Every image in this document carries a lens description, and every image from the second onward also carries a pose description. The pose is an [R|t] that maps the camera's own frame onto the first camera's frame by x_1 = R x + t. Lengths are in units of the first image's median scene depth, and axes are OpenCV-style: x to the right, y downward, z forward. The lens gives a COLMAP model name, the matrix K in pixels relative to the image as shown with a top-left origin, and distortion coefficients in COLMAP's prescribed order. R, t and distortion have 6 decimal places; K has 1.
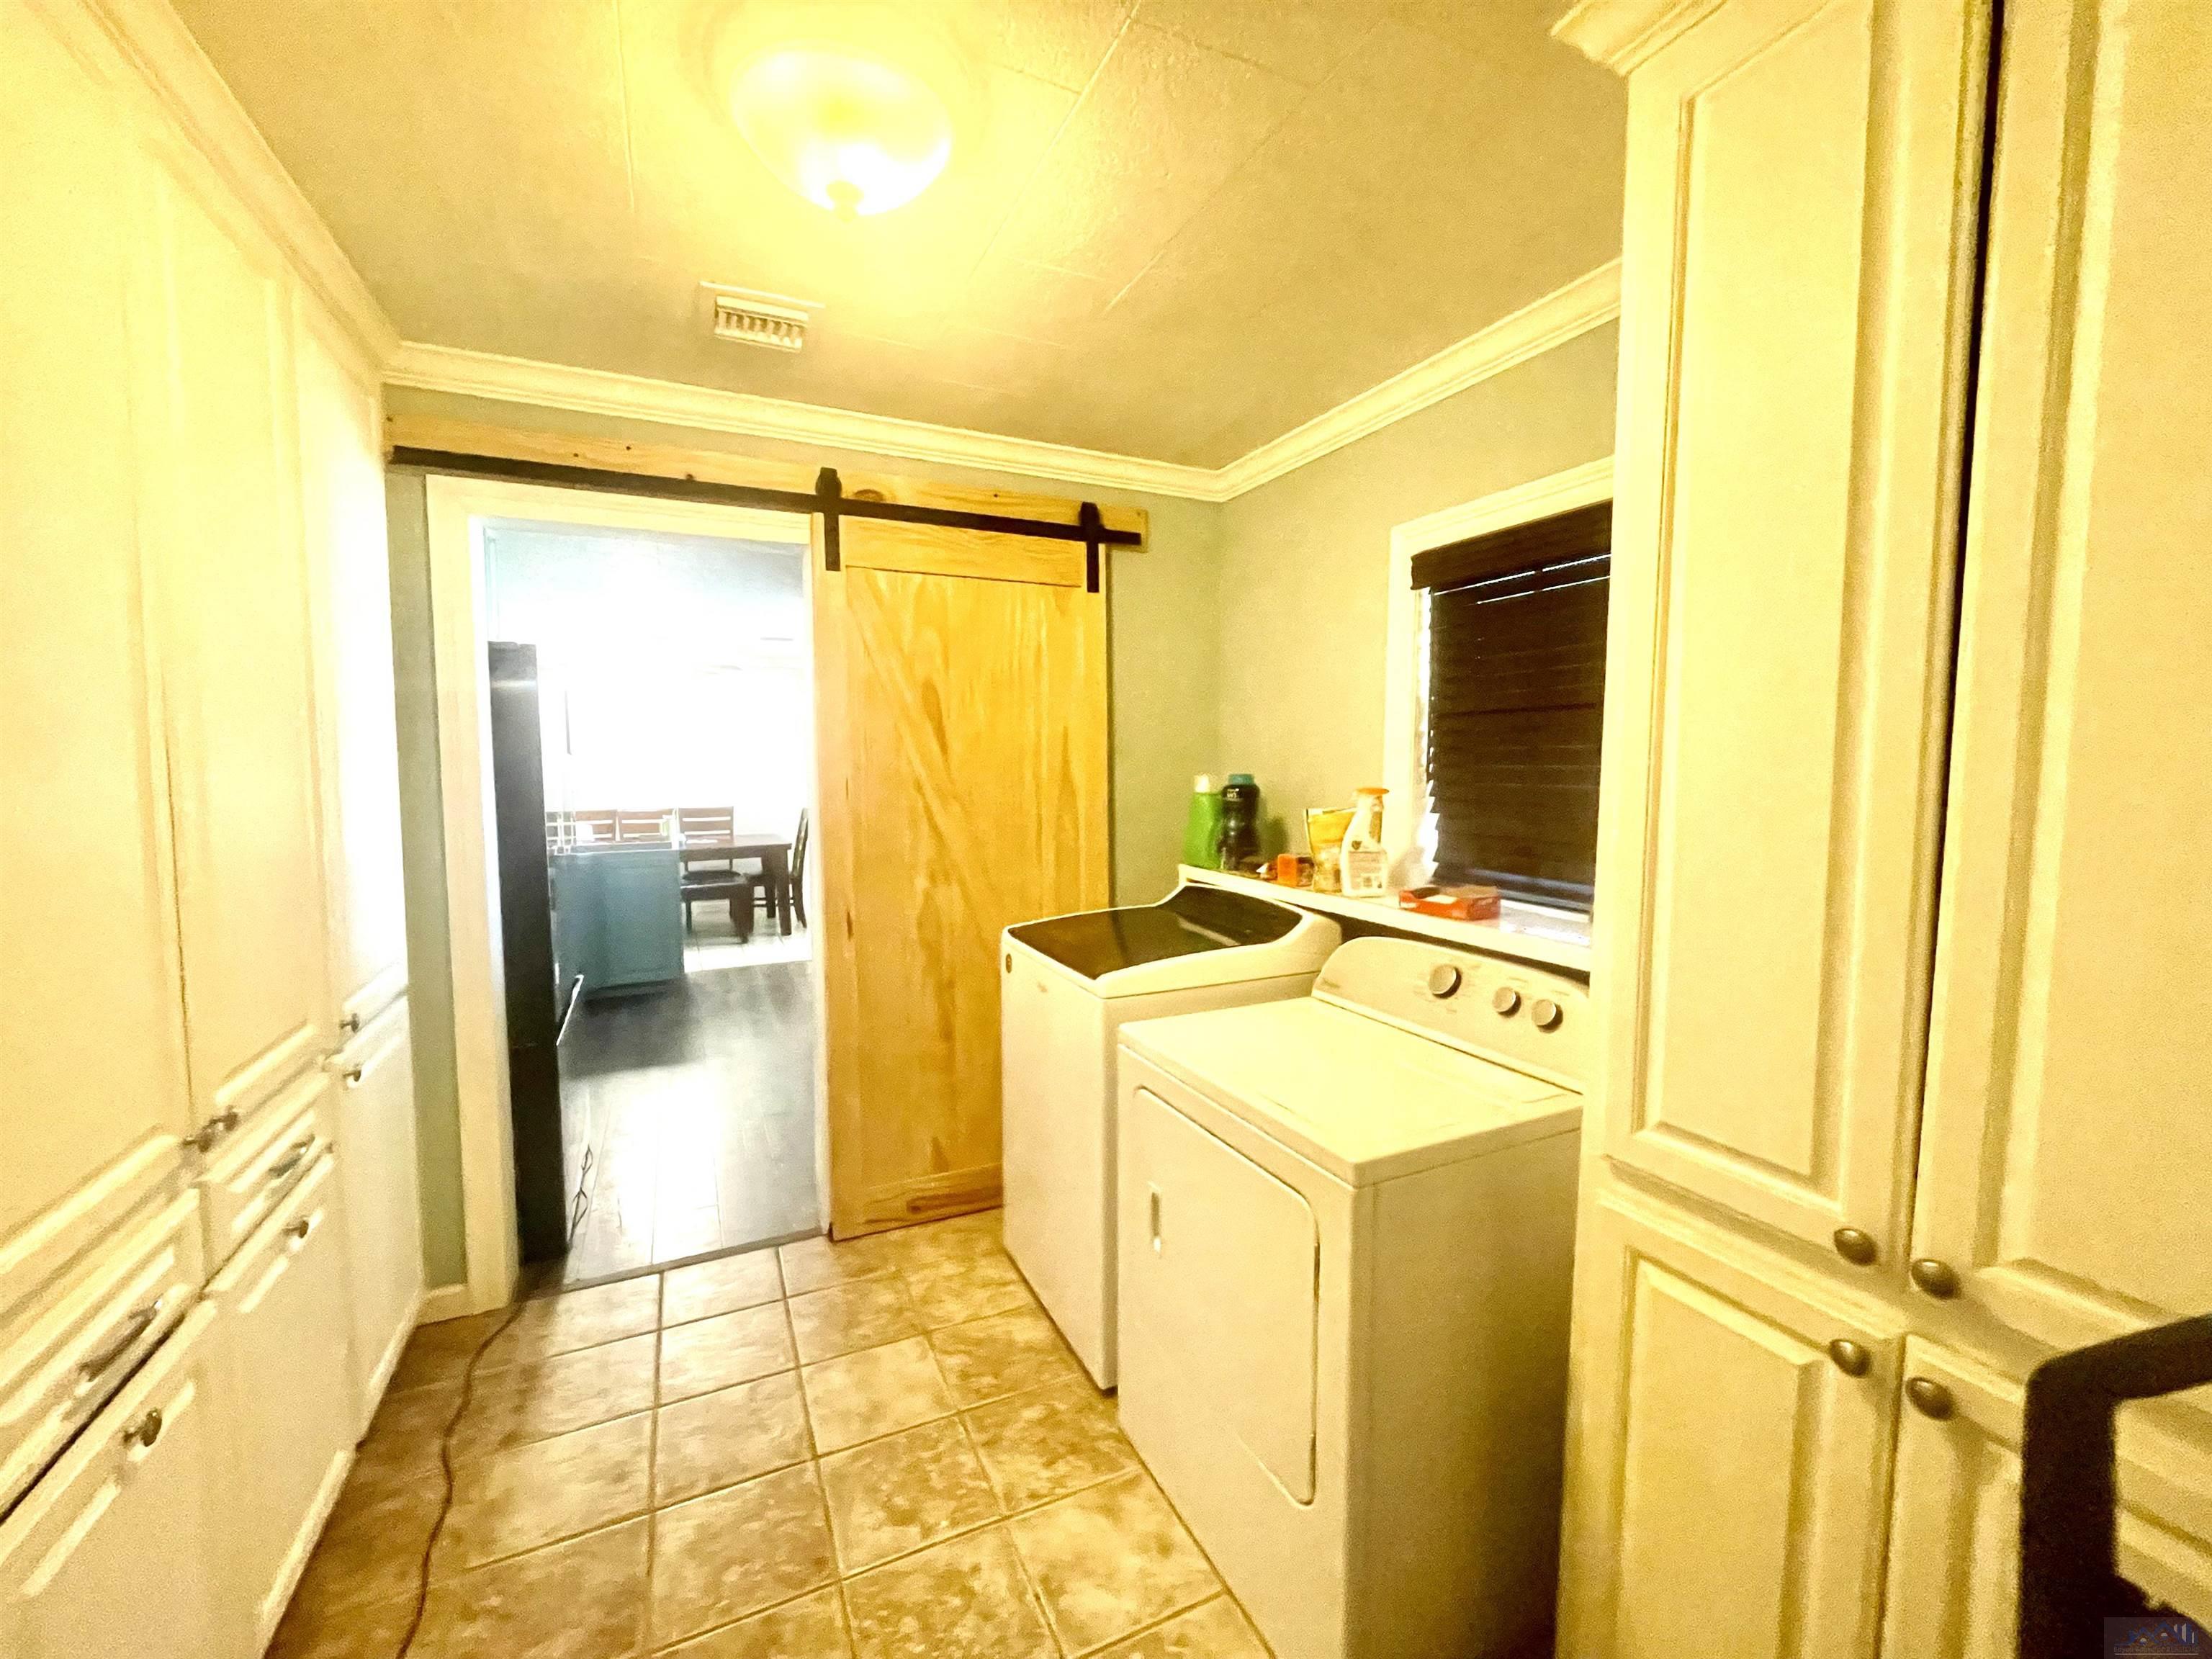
lens RADIAL K [[913.4, 0, 1106.0], [0, 913.4, 829.5], [0, 0, 1]] dist [0.015407, 0.000591]
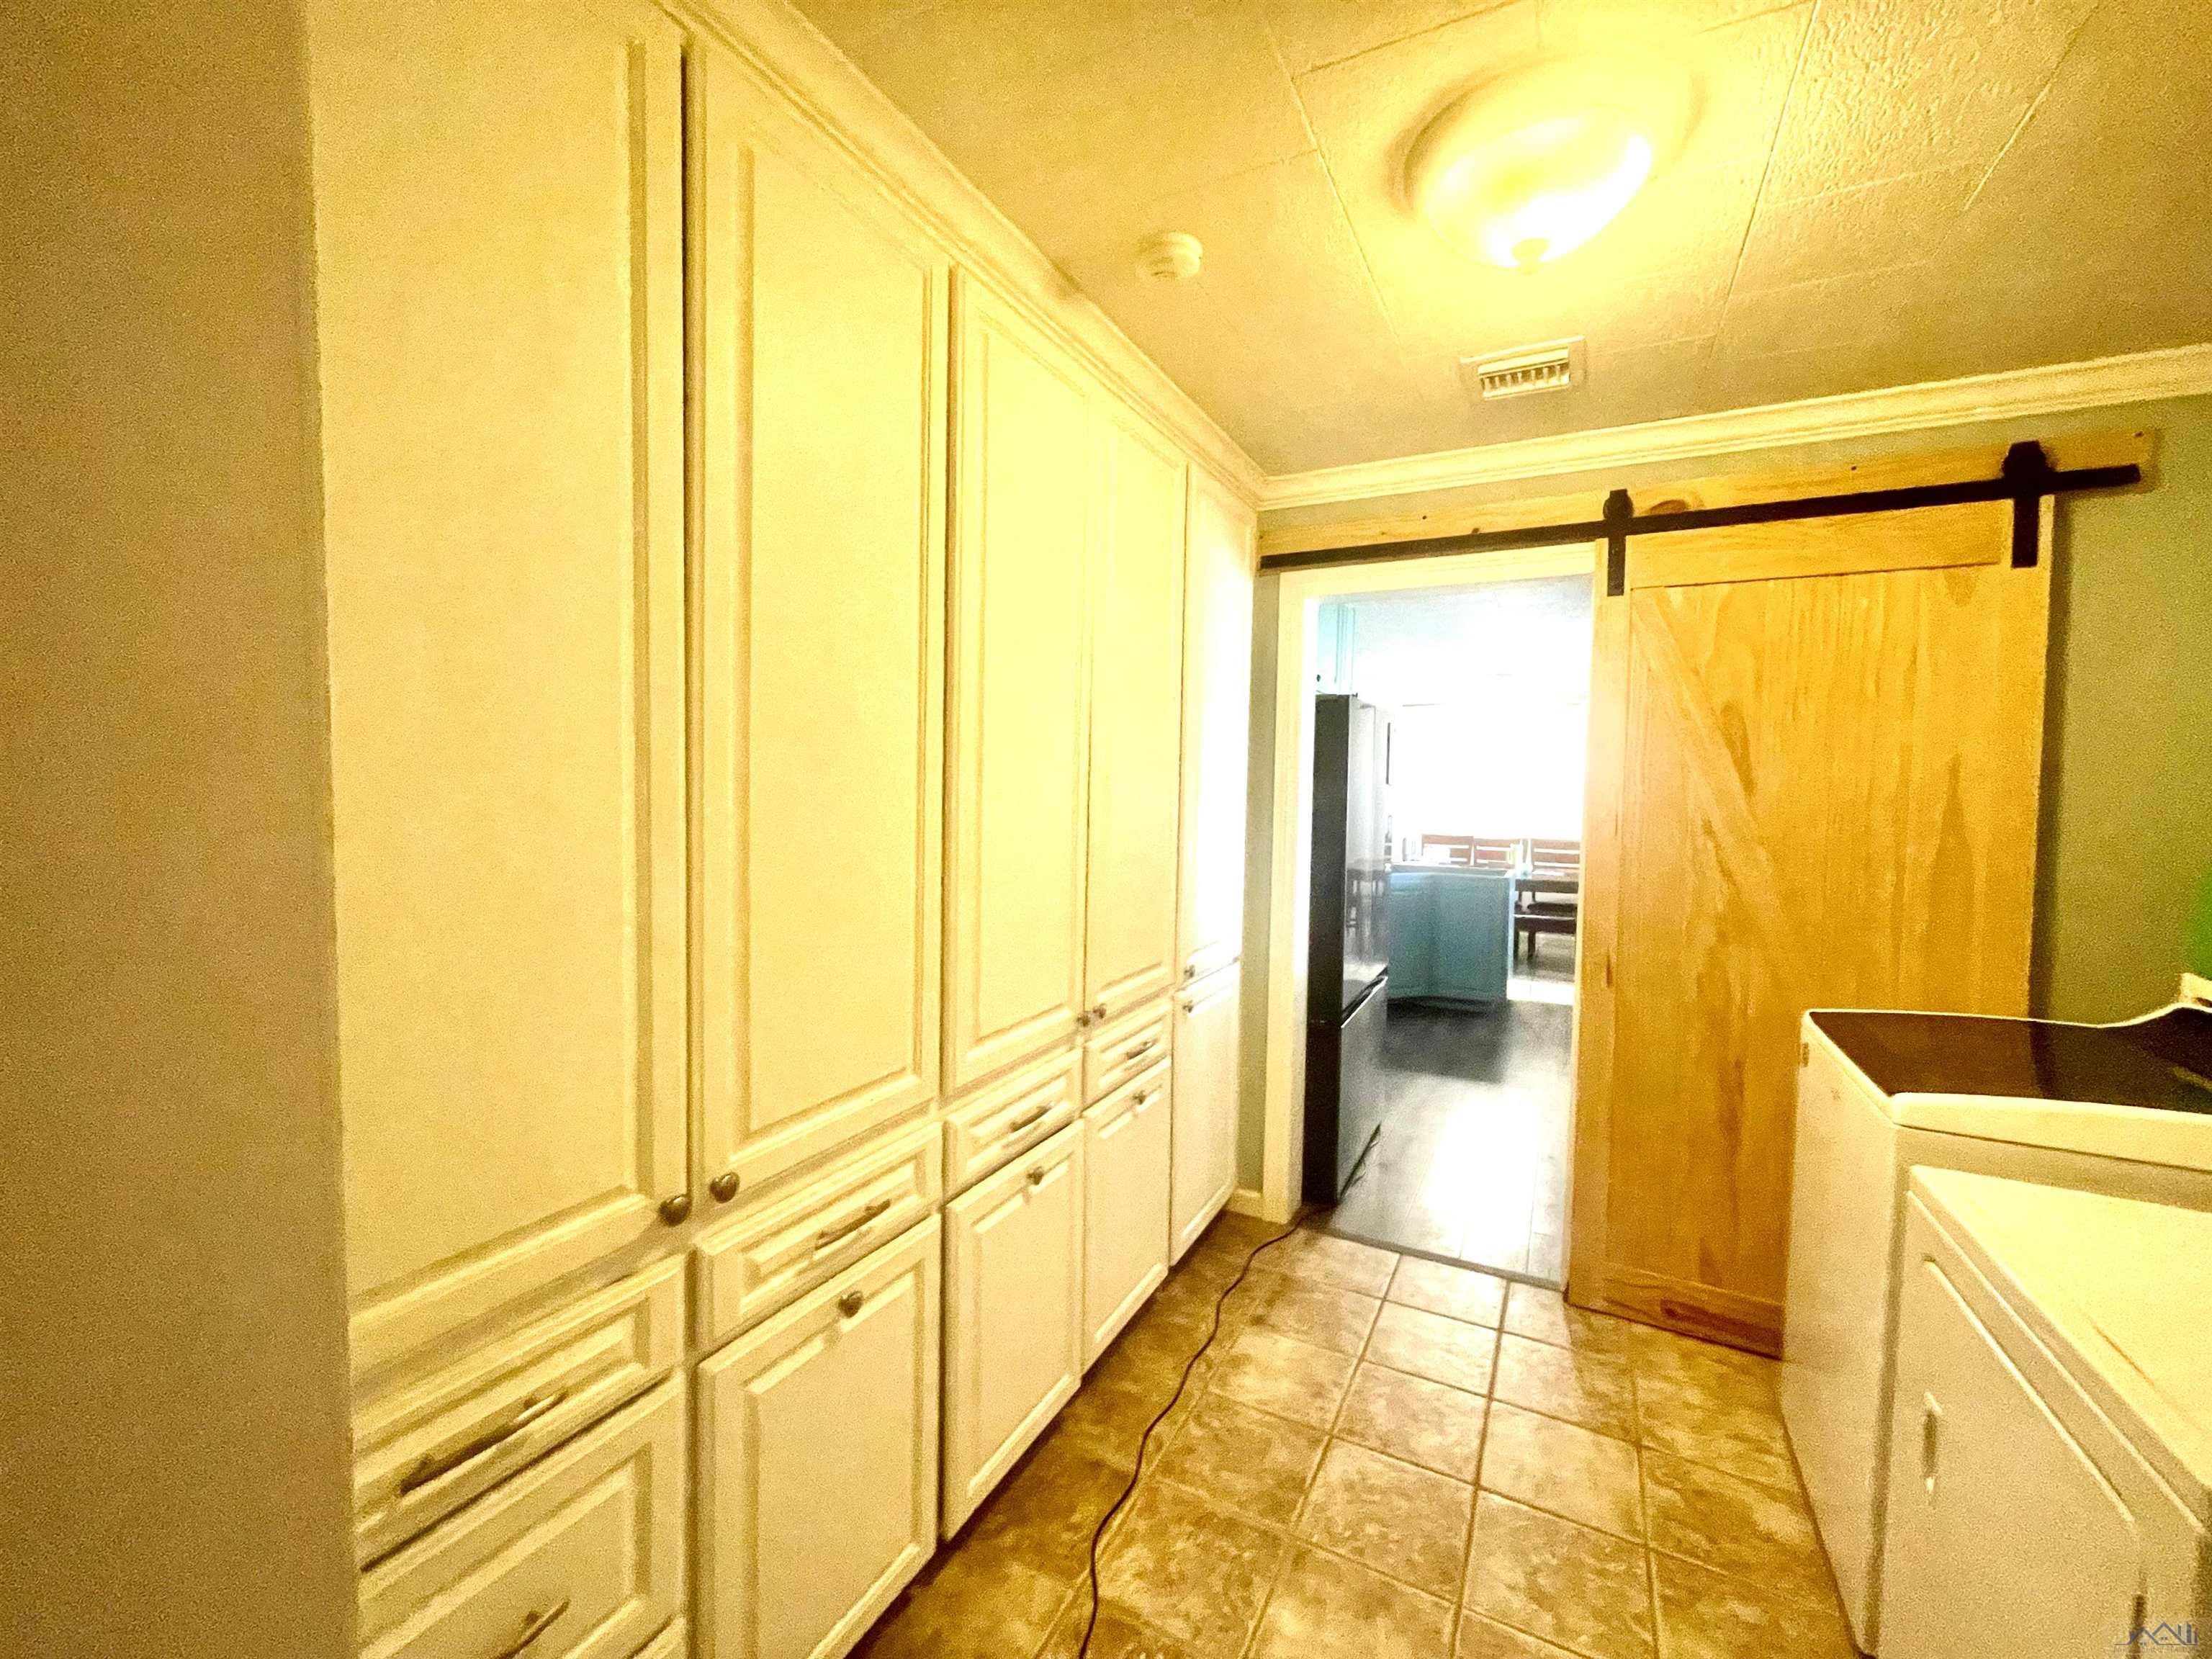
lens RADIAL K [[913.4, 0, 1106.0], [0, 913.4, 829.5], [0, 0, 1]] dist [0.015407, 0.000591]
pose [[0.611344, 0.055312, -0.789429, 0.151773], [-0.081554, 0.996647, 0.006673, -0.004851], [0.787151, 0.060302, 0.613805, 0.015844]]
